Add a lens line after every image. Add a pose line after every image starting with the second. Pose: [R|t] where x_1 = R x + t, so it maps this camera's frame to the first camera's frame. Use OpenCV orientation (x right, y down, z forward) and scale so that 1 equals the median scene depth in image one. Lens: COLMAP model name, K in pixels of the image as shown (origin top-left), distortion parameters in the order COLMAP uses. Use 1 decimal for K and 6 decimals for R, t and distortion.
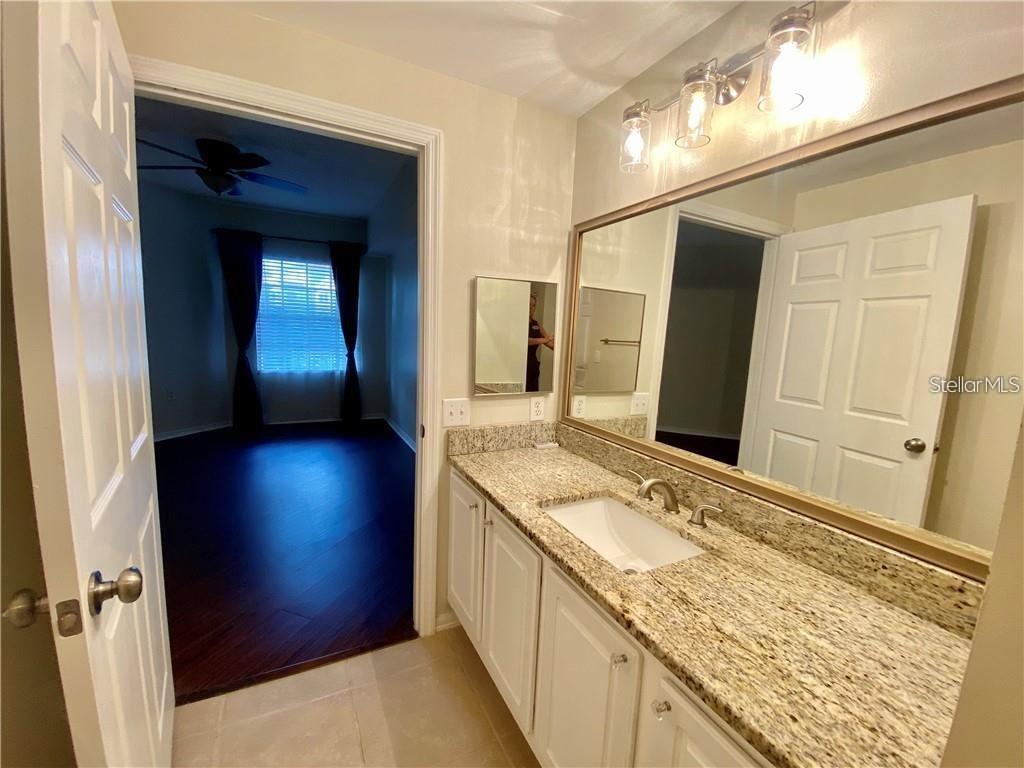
lens RADIAL K [[411.1, 0, 512.0], [0, 411.1, 384.0], [0, 0, 1]] dist [0.000090, -0.013838]
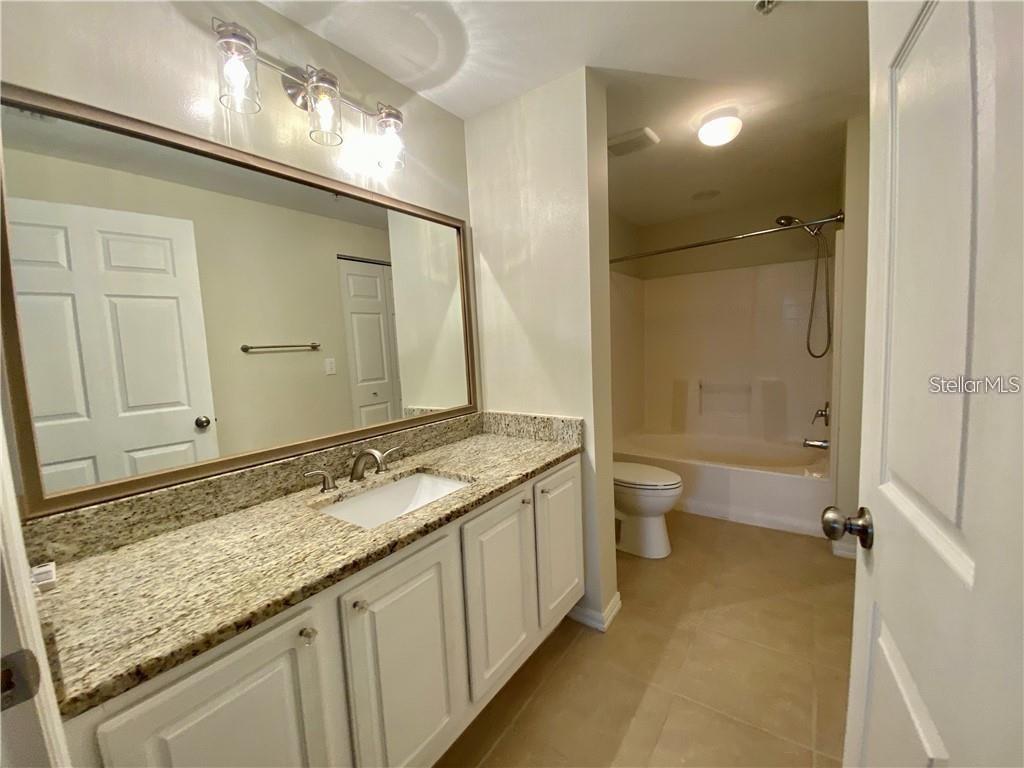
lens RADIAL K [[411.1, 0, 512.0], [0, 411.1, 384.0], [0, 0, 1]] dist [0.000090, -0.013838]
pose [[-0.469154, -0.099322, 0.877513, -0.570346], [0.138741, 0.973027, 0.184309, -0.063929], [-0.872150, 0.208216, -0.442720, 0.837152]]
